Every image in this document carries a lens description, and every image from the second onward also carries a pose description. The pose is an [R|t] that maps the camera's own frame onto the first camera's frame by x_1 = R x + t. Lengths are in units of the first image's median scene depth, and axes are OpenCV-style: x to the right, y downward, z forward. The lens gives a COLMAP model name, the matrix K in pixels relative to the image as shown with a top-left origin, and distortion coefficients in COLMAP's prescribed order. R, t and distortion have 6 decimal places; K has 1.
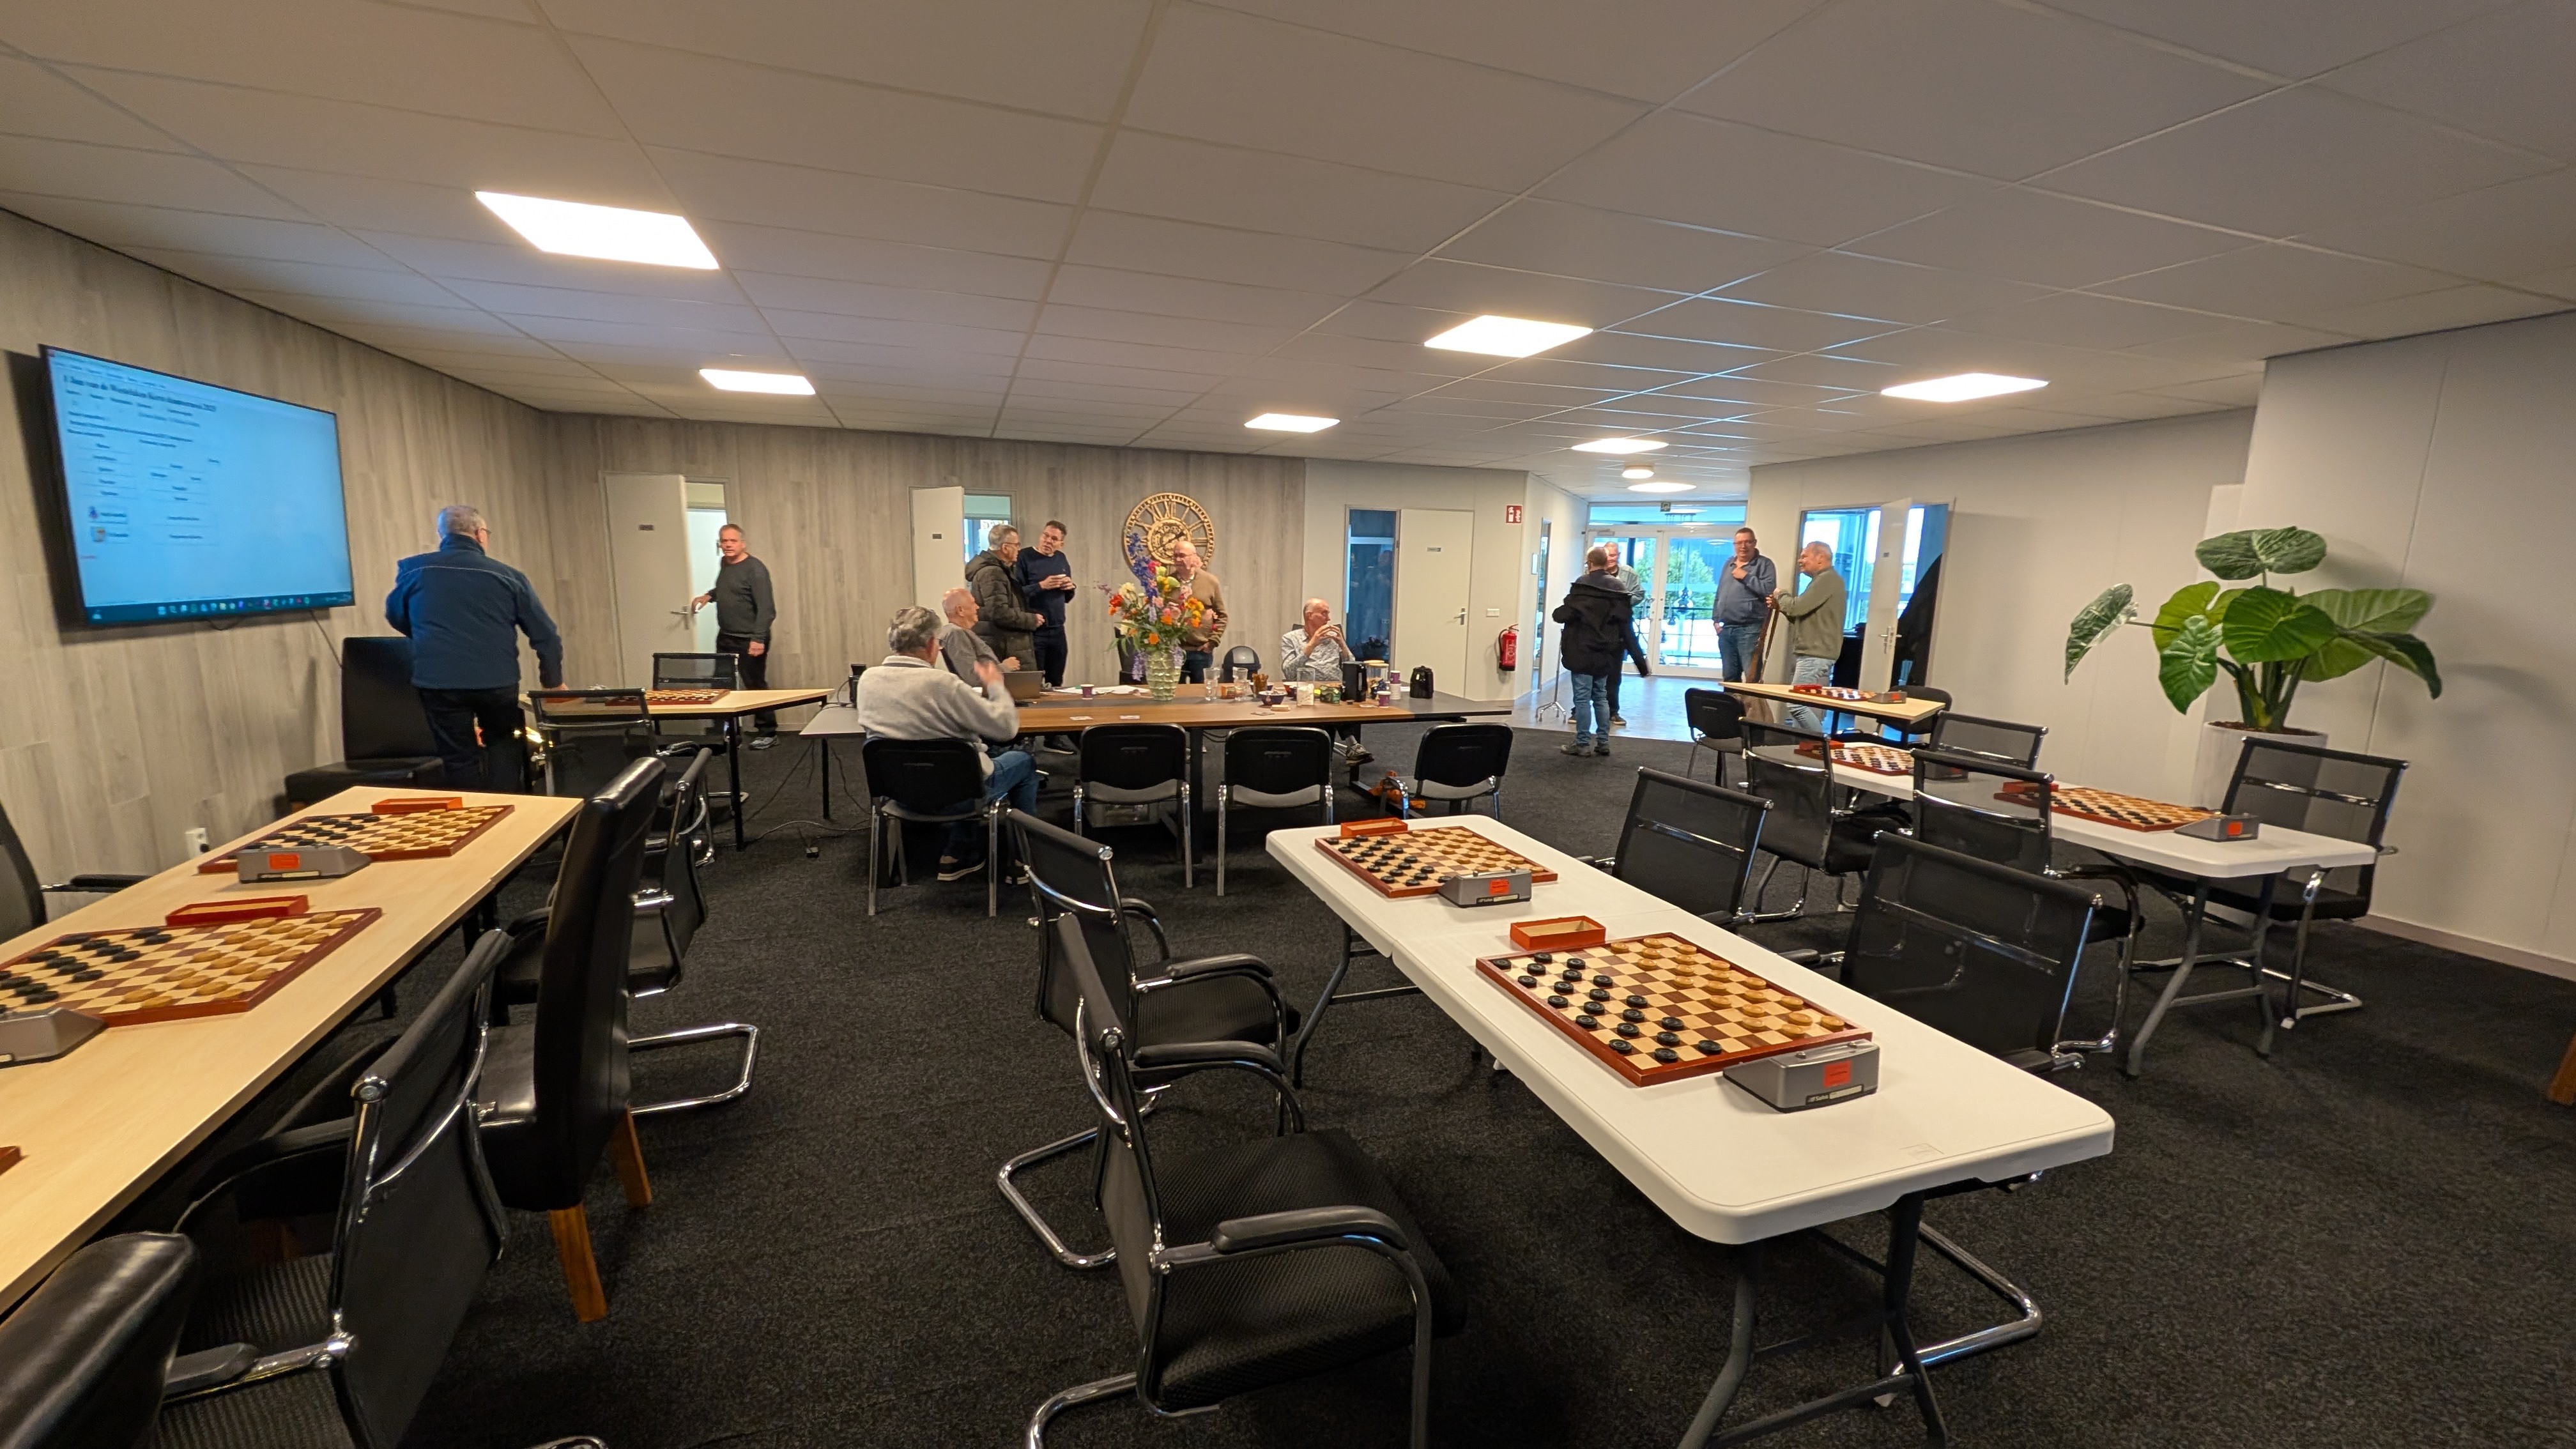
lens RADIAL K [[977.0, 0, 1288.0], [0, 977.0, 724.5], [0, 0, 1]] dist [-0.000975, 0.000085]
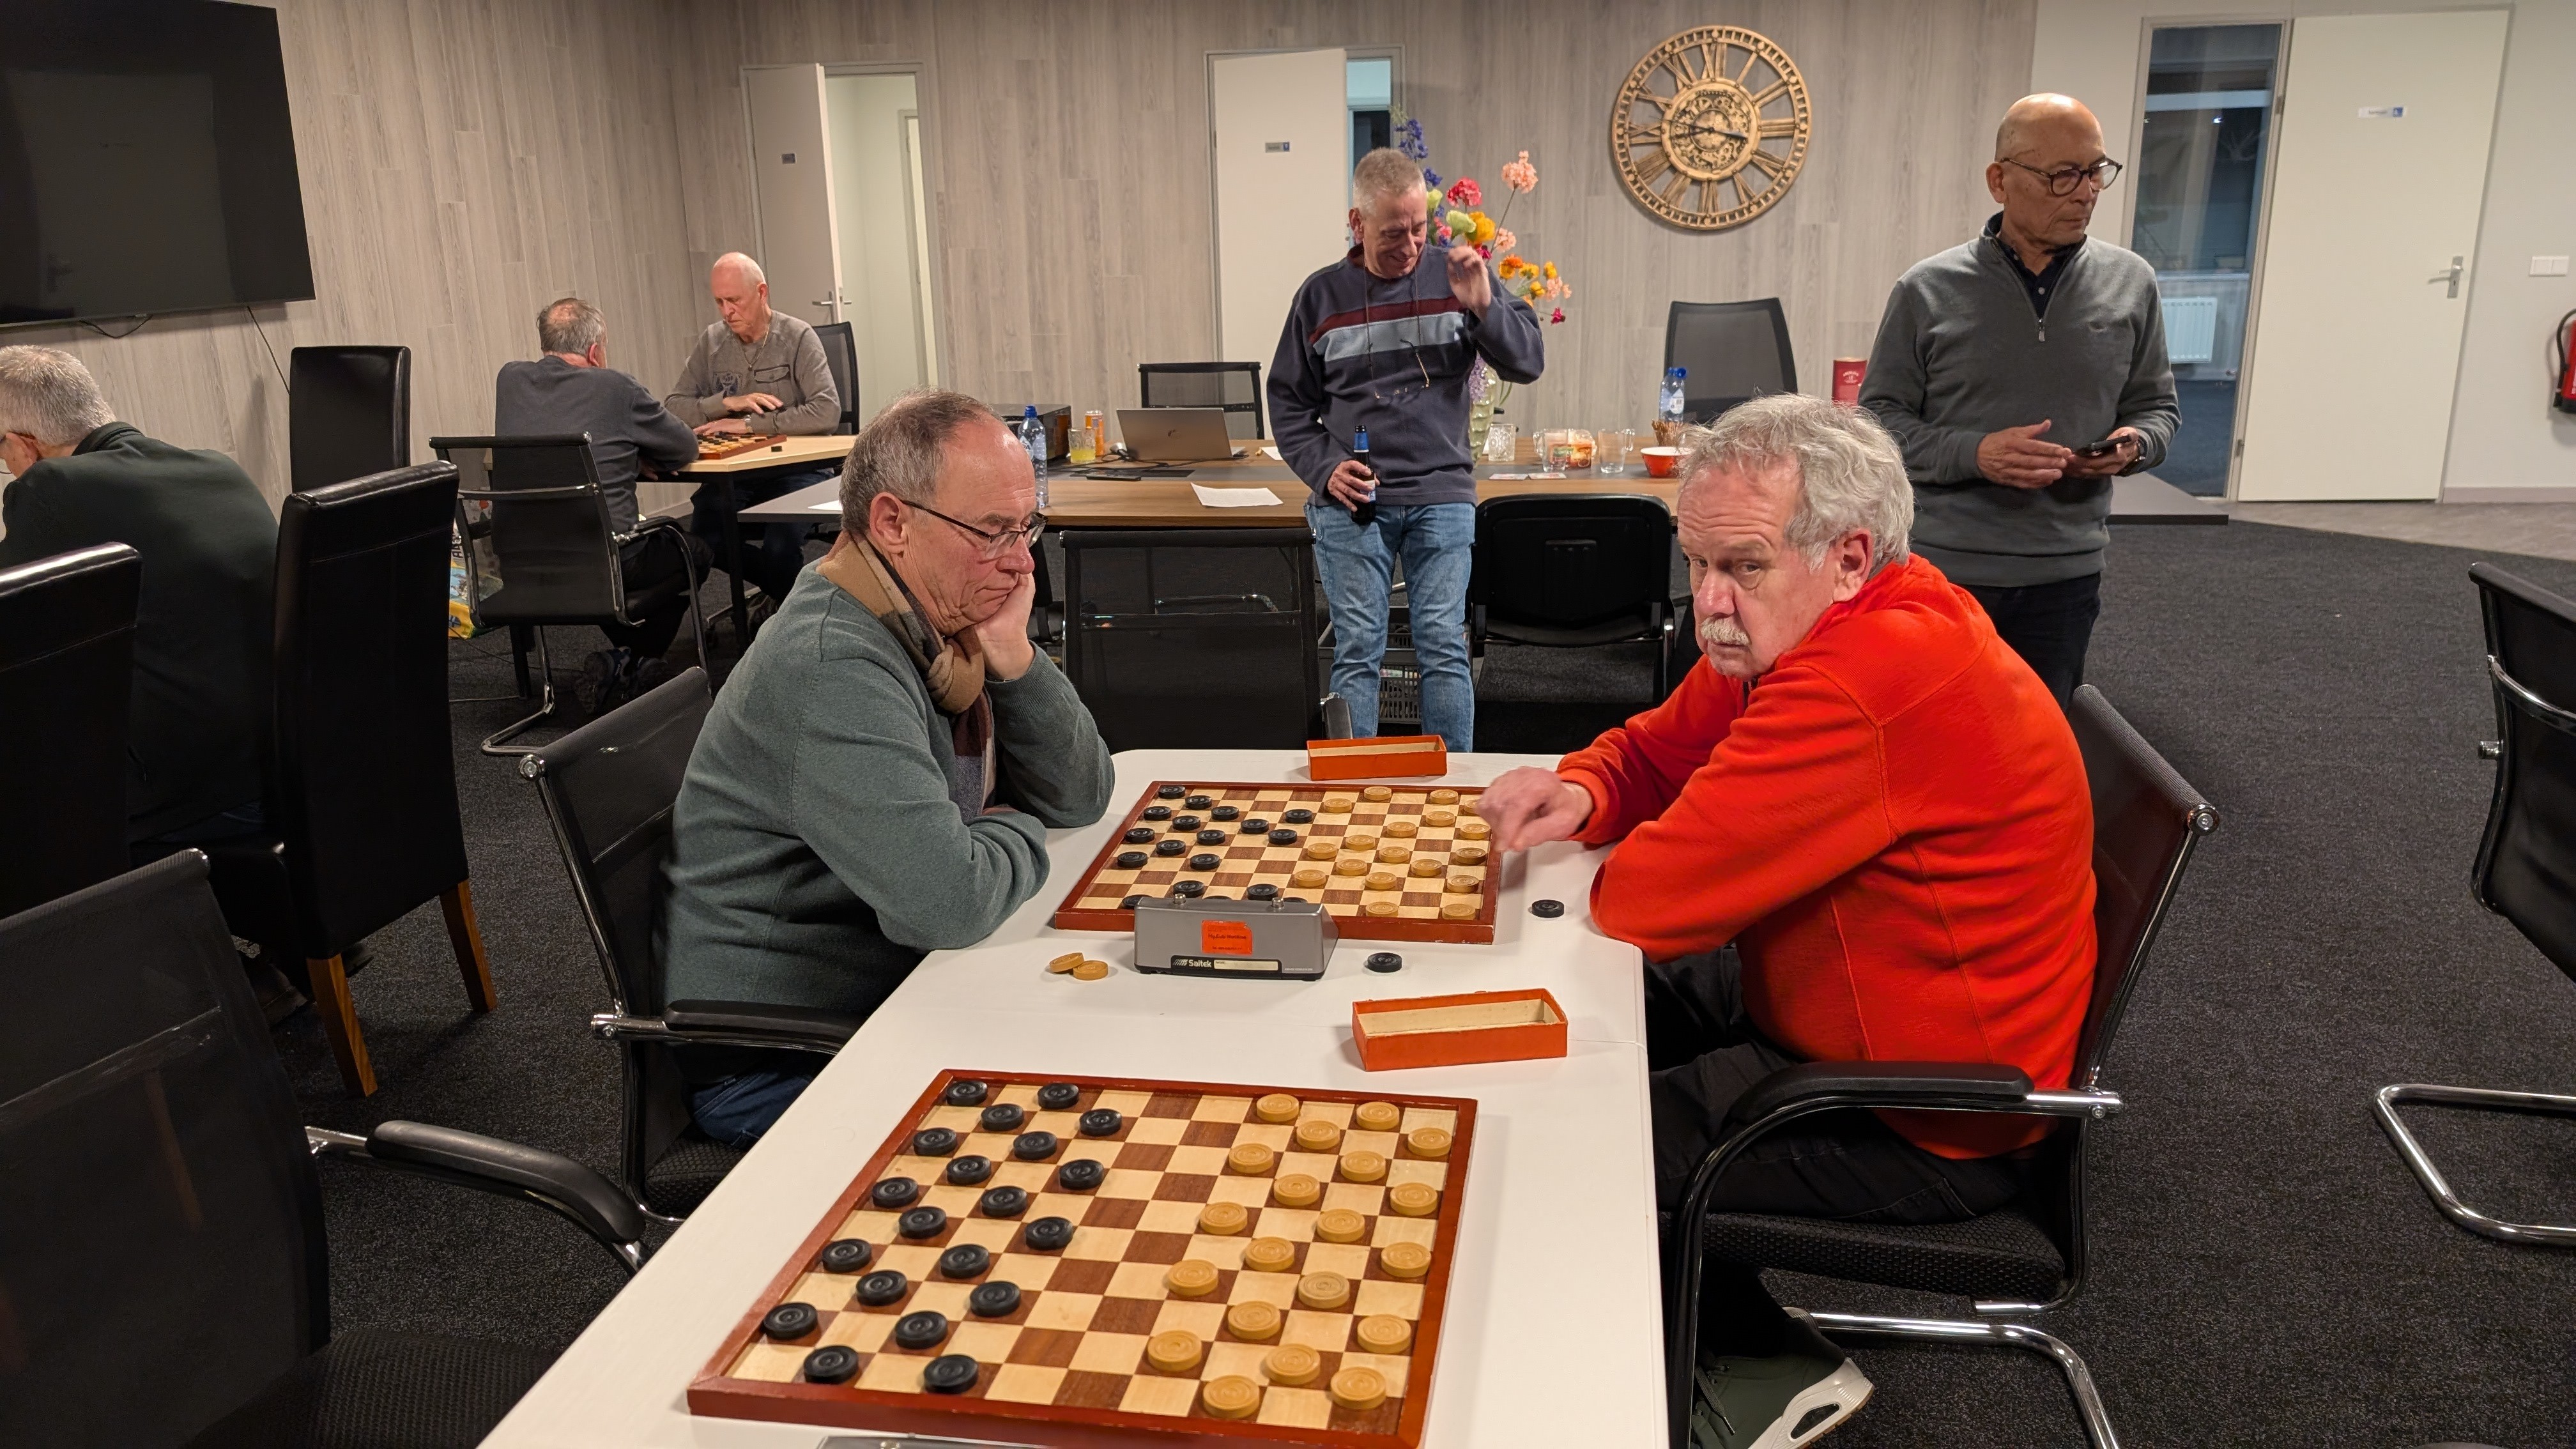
lens RADIAL K [[1887.1, 0, 1288.0], [0, 1887.1, 724.5], [0, 0, 1]] dist [0.021671, -0.003037]
pose [[0.882177, 0.087872, -0.462648, 0.262884], [-0.034149, 0.991787, 0.123257, -0.012010], [0.469679, -0.092935, 0.877932, 0.114012]]
